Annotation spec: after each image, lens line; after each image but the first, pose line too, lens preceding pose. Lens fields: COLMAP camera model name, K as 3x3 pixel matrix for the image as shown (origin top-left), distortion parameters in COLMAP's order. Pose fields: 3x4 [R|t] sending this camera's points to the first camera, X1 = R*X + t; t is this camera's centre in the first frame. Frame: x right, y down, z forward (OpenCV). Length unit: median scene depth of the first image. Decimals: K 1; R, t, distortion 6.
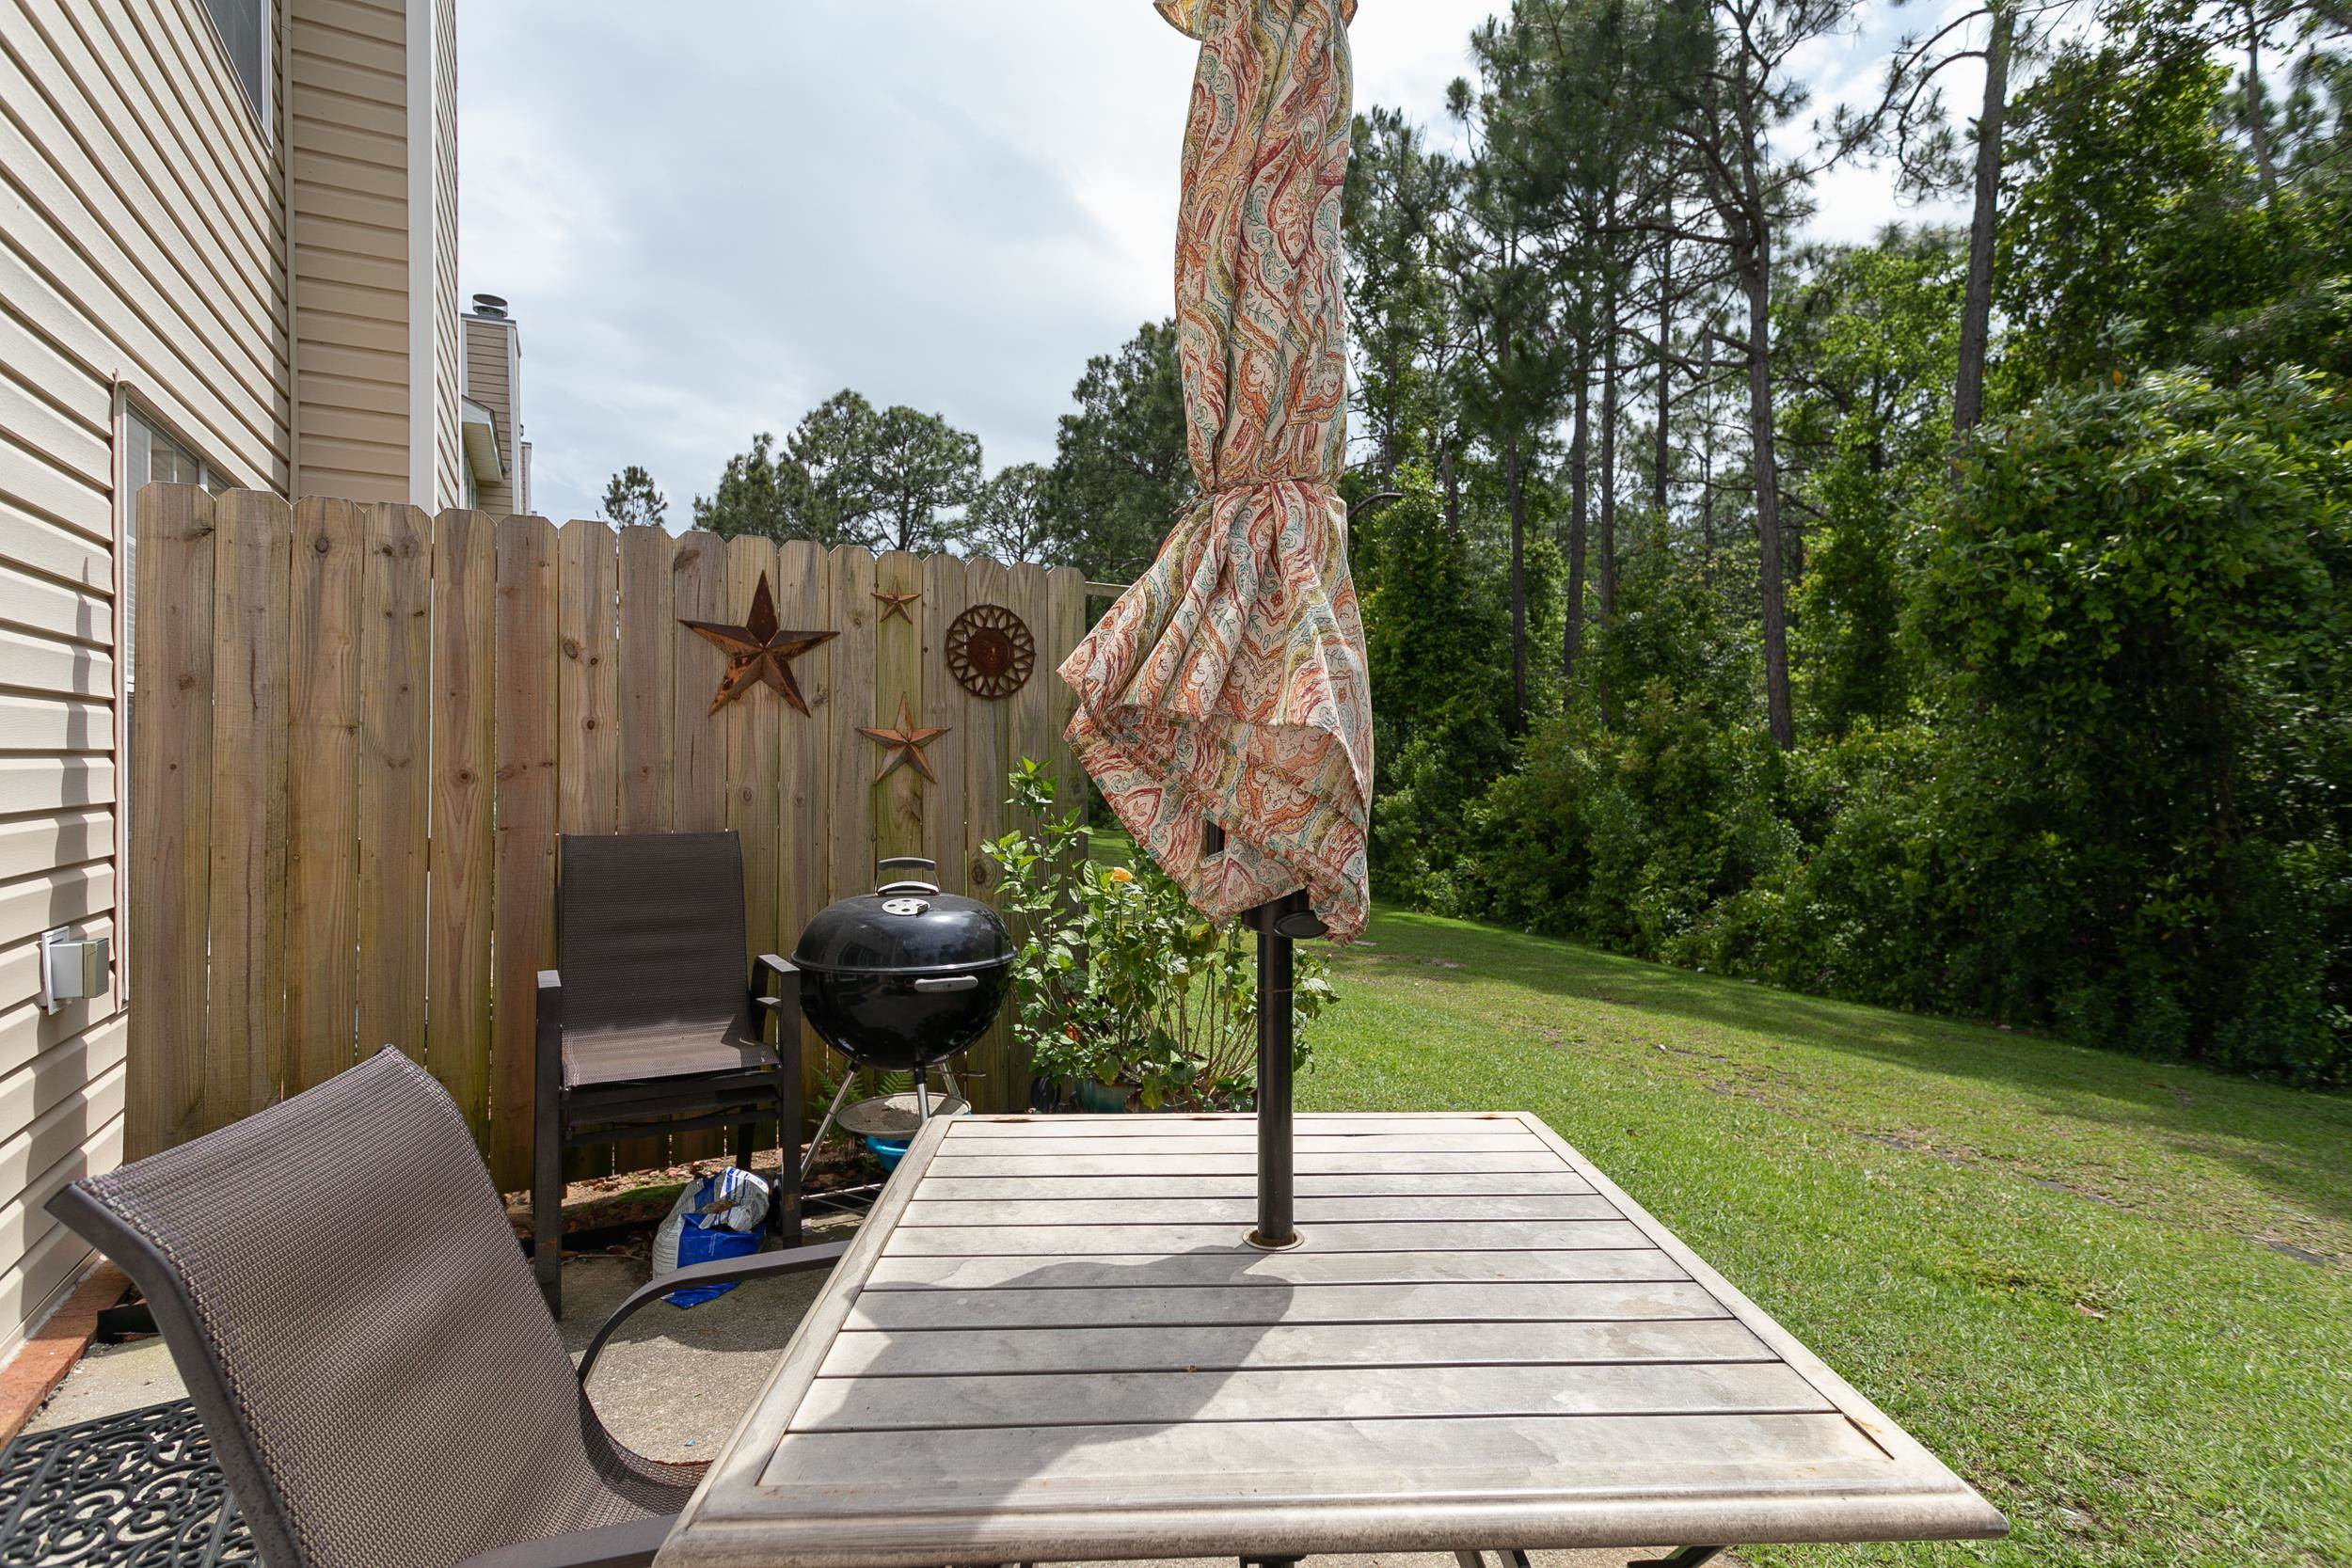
lens RADIAL K [[1128.7, 0, 1179.9], [0, 1128.7, 768.7], [0, 0, 1]] dist [-0.000989, 0.001313]
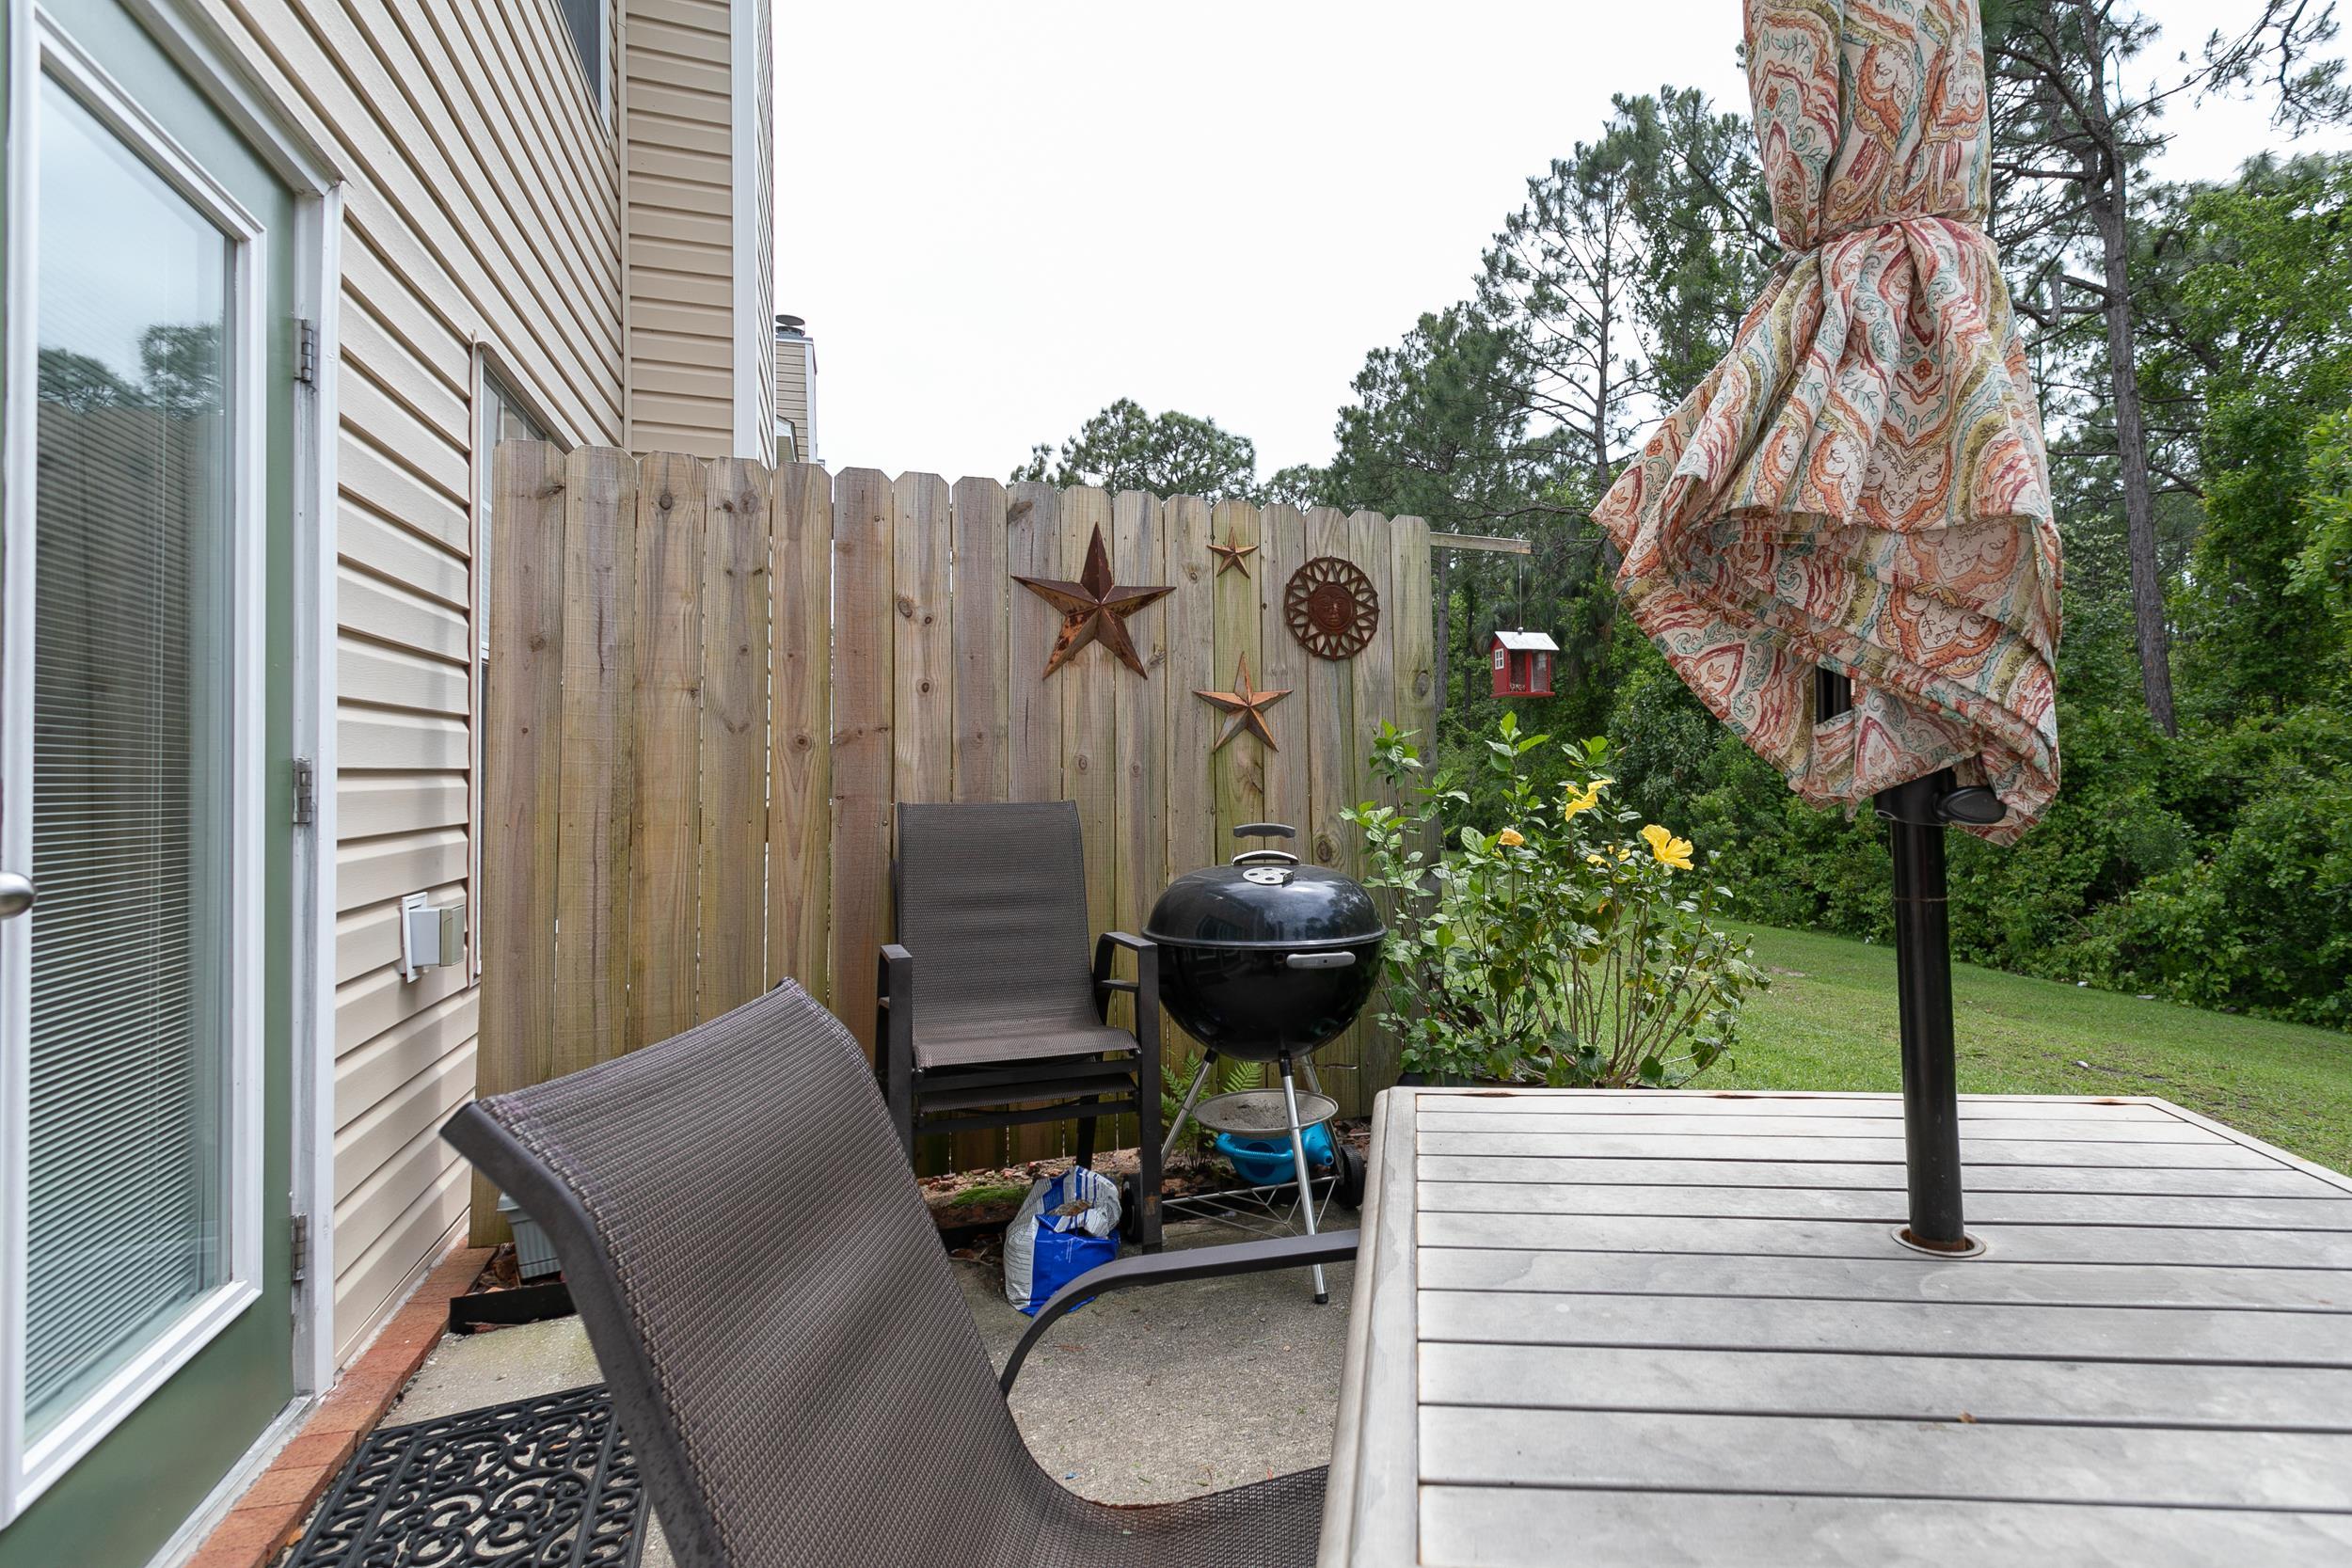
lens RADIAL K [[1152.3, 0, 1301.0], [0, 1152.3, 748.3], [0, 0, 1]] dist [0.000399, 0.001066]
pose [[0.992812, -0.019239, -0.118126, -0.093875], [0.015089, 0.999241, -0.035924, 0.048034], [0.118727, 0.033883, 0.992349, 0.081412]]
